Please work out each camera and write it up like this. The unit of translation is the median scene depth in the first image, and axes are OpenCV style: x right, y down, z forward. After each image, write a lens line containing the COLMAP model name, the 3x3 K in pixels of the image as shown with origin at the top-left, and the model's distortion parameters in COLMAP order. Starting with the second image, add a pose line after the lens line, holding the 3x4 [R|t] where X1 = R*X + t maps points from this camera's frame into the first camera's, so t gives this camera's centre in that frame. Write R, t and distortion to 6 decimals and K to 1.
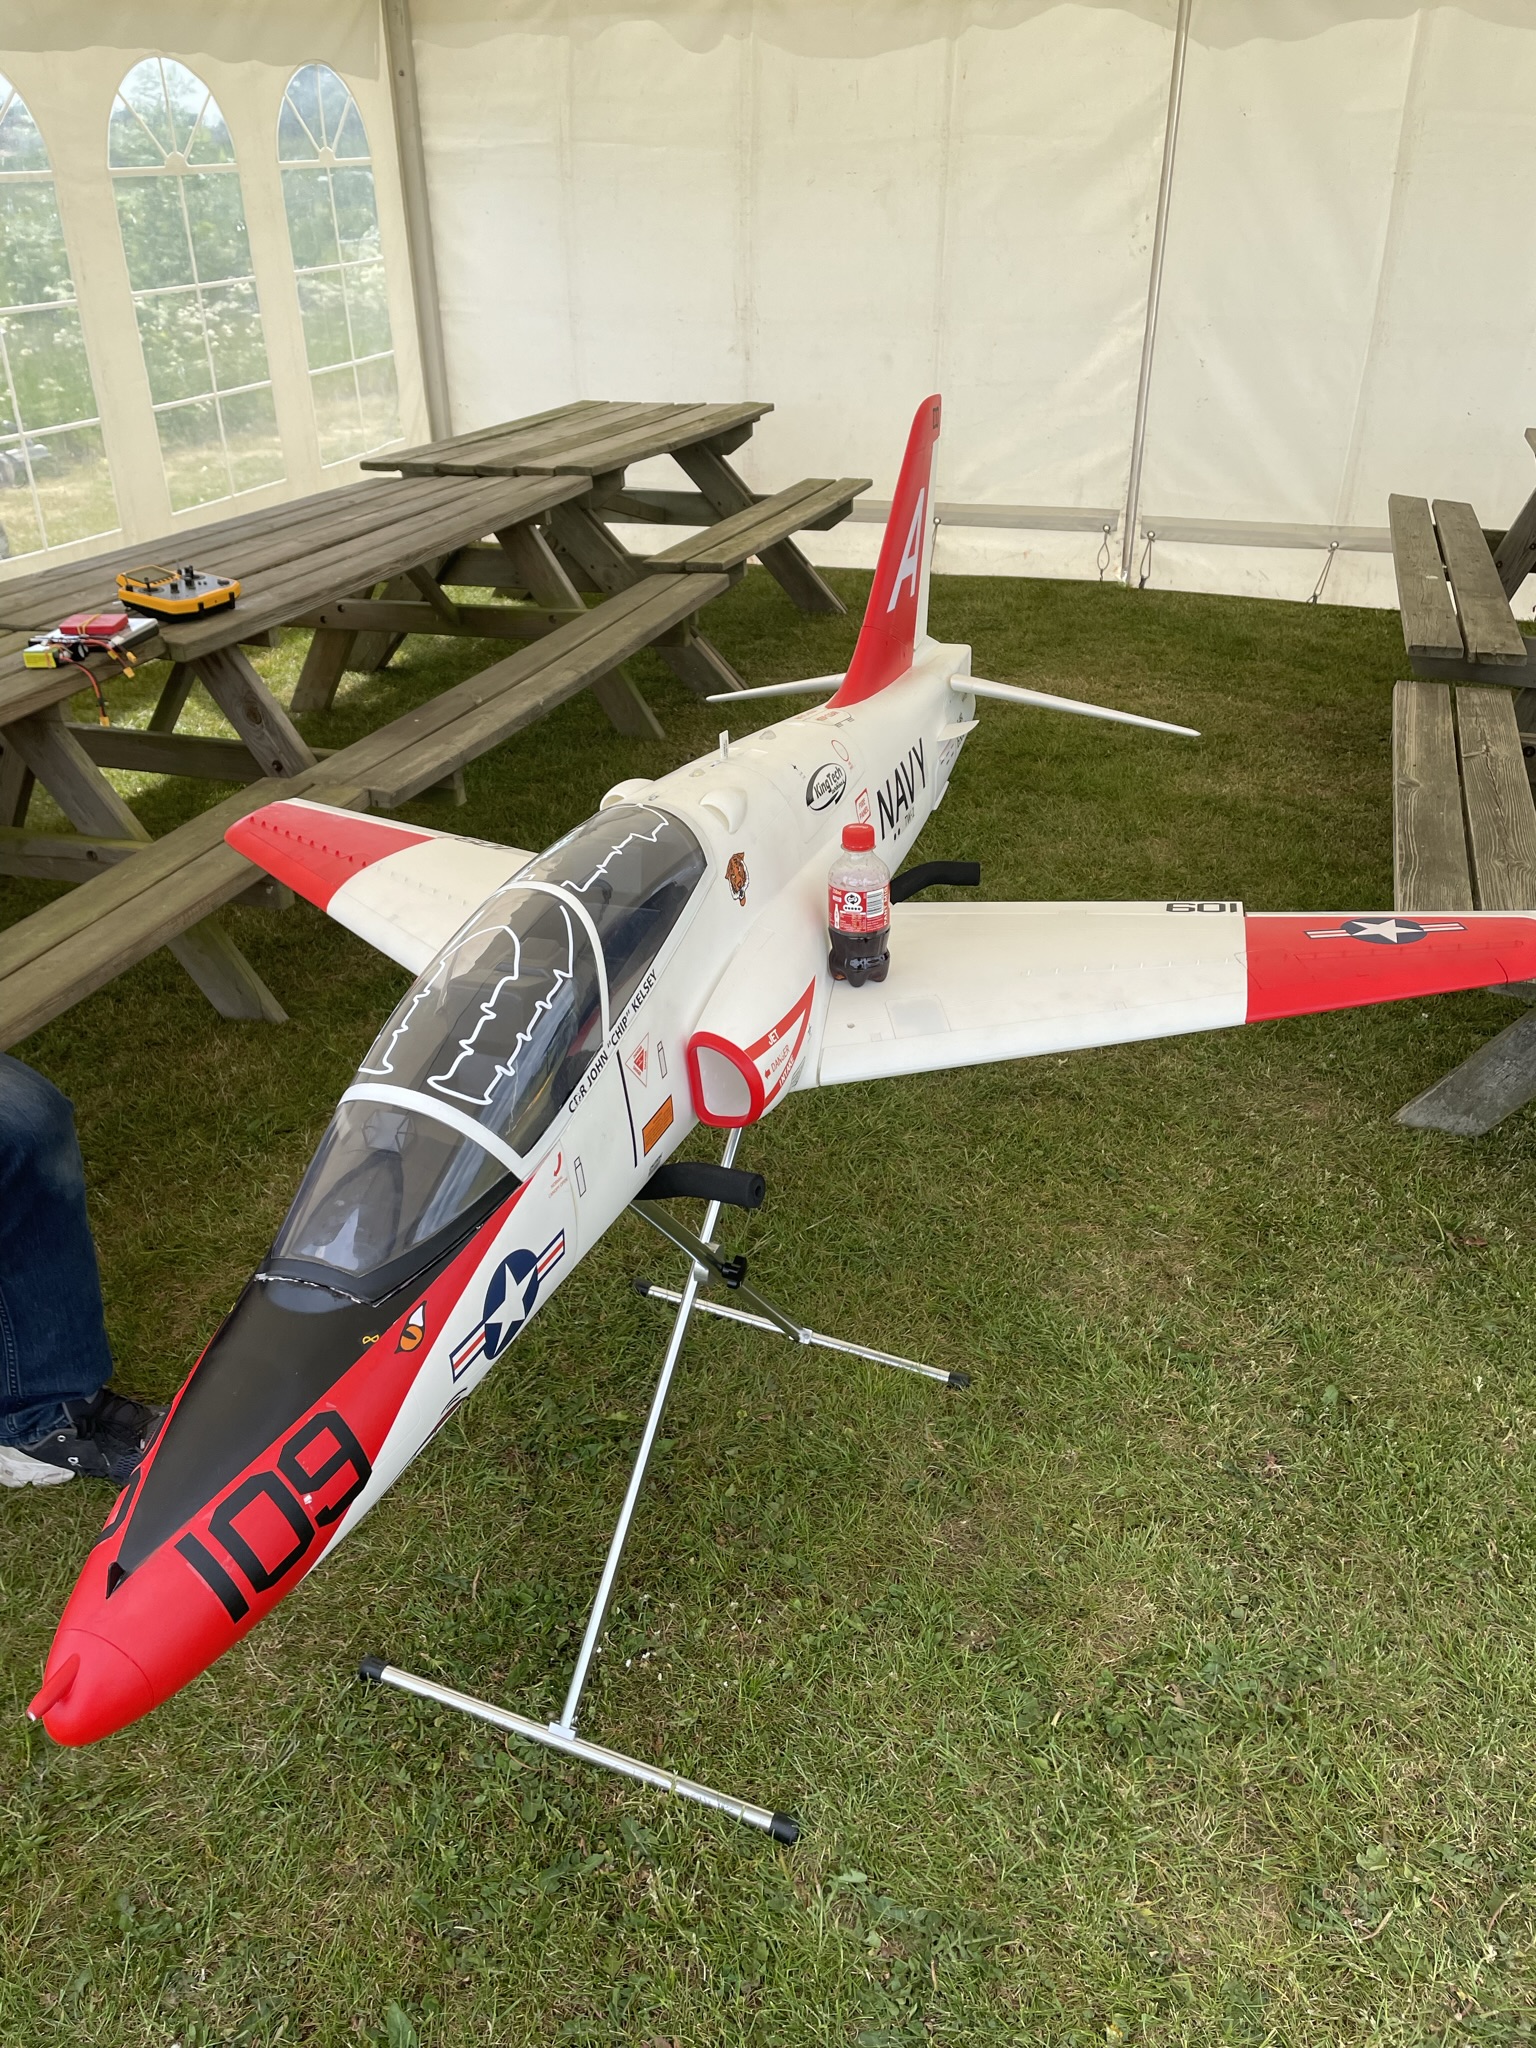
lens RADIAL K [[1531.3, 0, 751.2], [0, 1531.3, 1024.2], [0, 0, 1]] dist [0.064943, -0.084763]
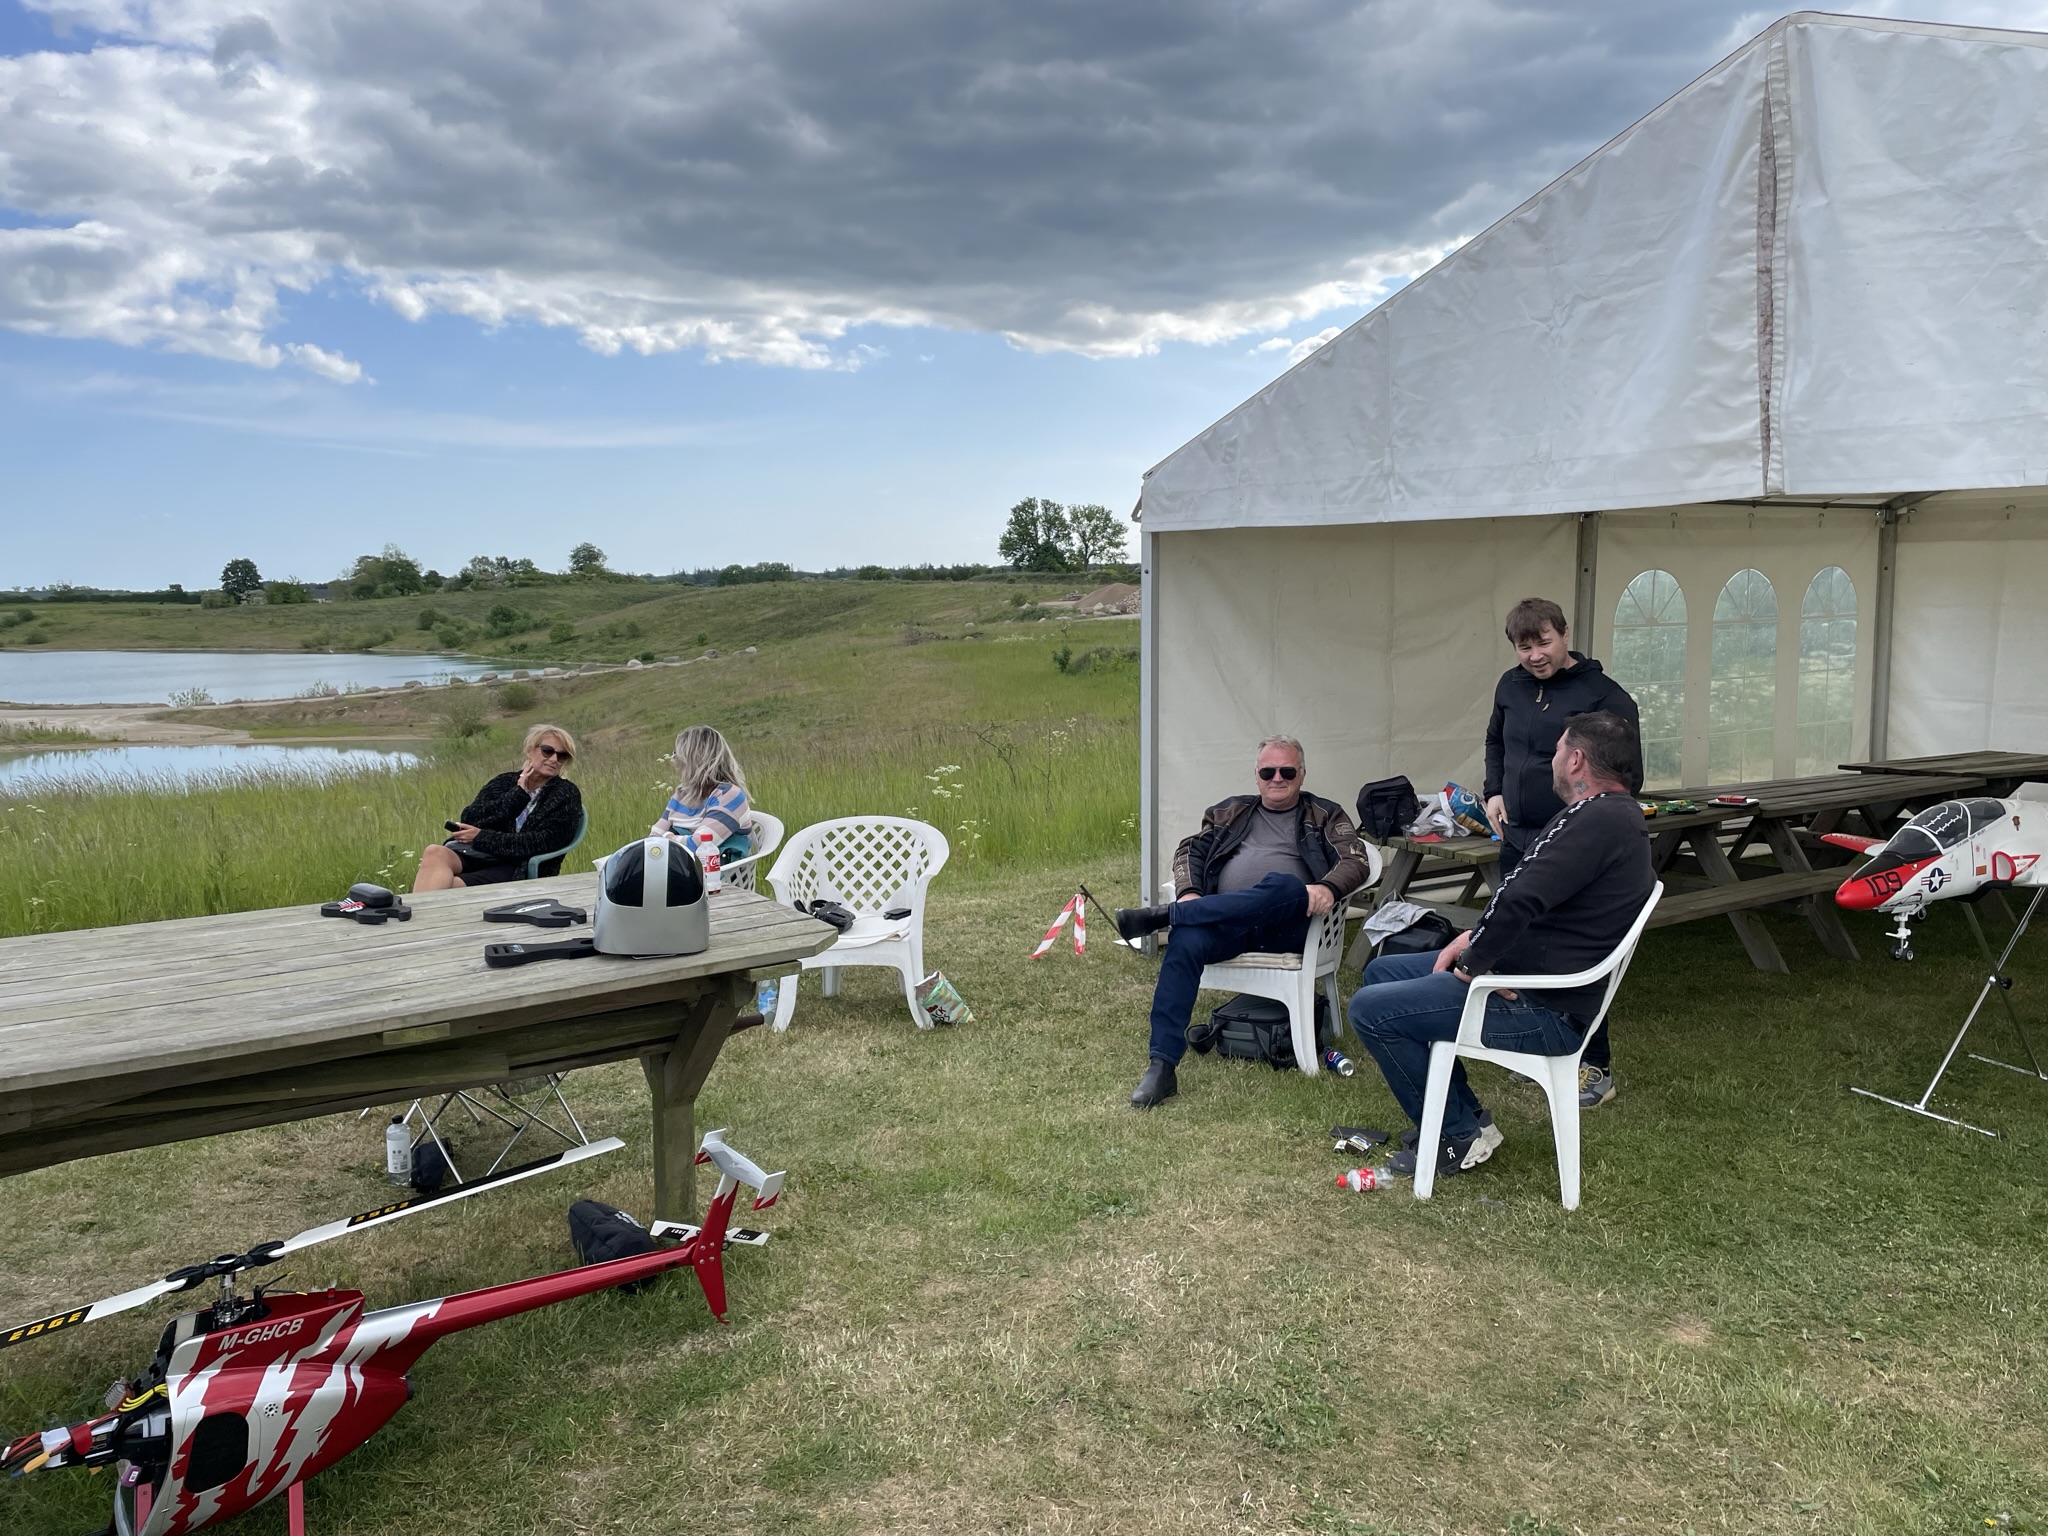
lens RADIAL K [[1531.3, 0, 1039.6], [0, 1531.3, 753.2], [0, 0, 1]] dist [0.064943, -0.084763]
pose [[0.794622, 0.067296, -0.603364, 0.143158], [-0.297357, 0.909607, -0.290162, 0.604289], [0.529297, 0.409983, 0.742804, -1.193950]]
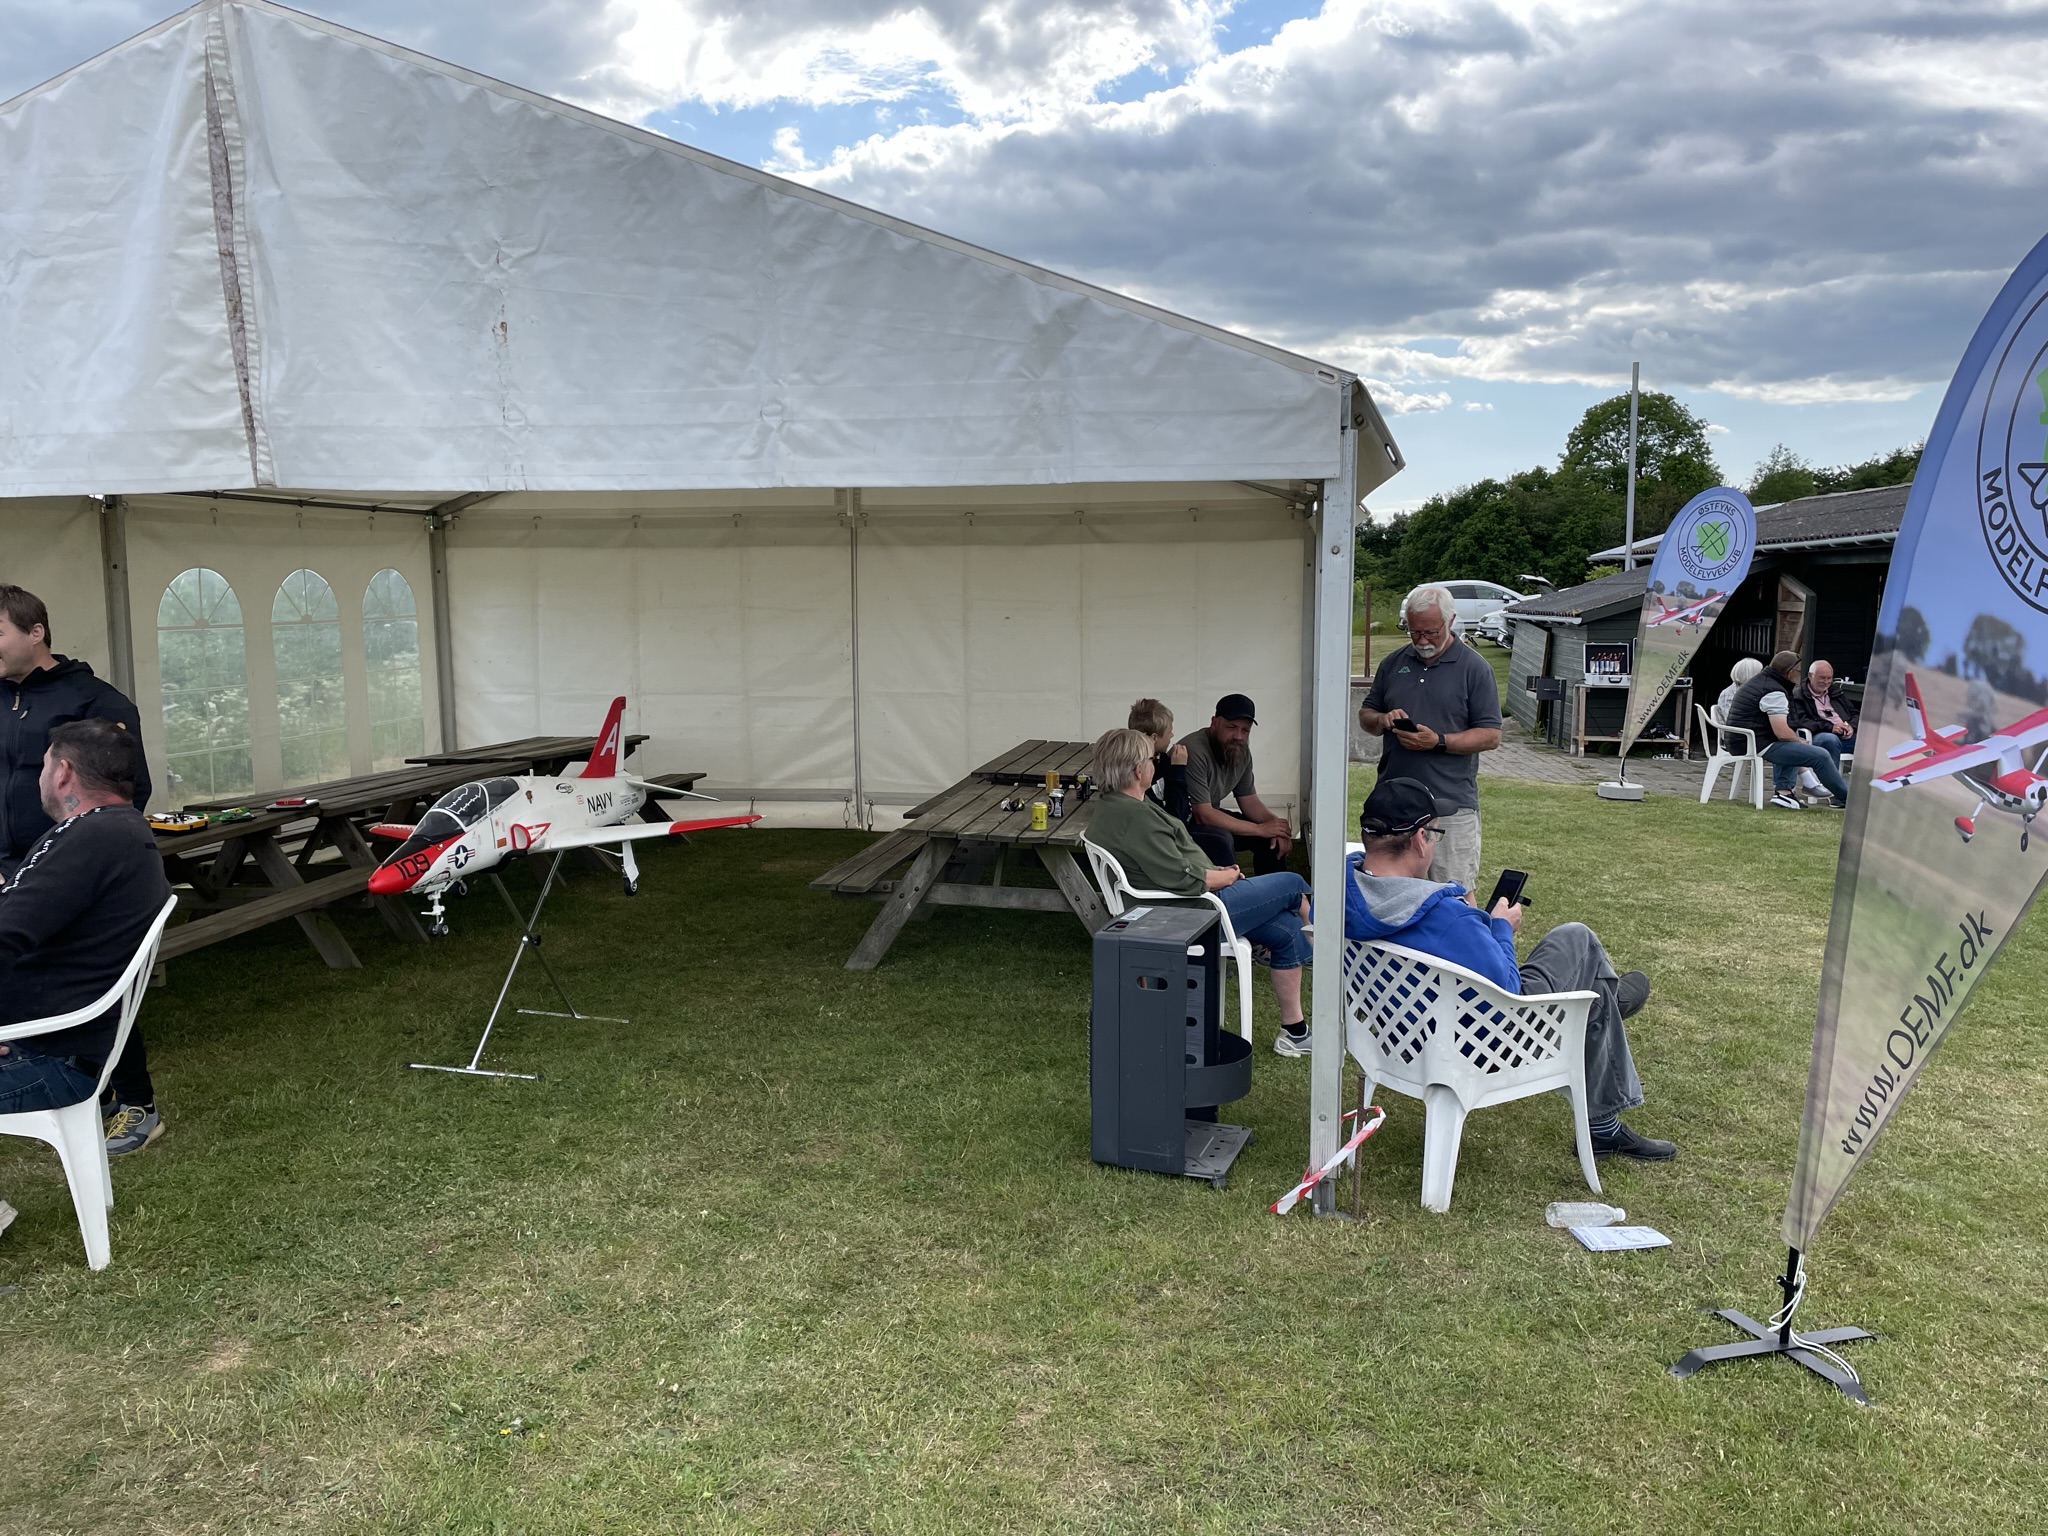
lens RADIAL K [[1531.3, 0, 1033.5], [0, 1531.3, 786.4], [0, 0, 1]] dist [0.064943, -0.084763]
pose [[0.983685, -0.019382, 0.178851, 0.230224], [0.085214, 0.925771, -0.368357, 0.597995], [-0.158435, 0.377588, 0.912319, -1.159869]]
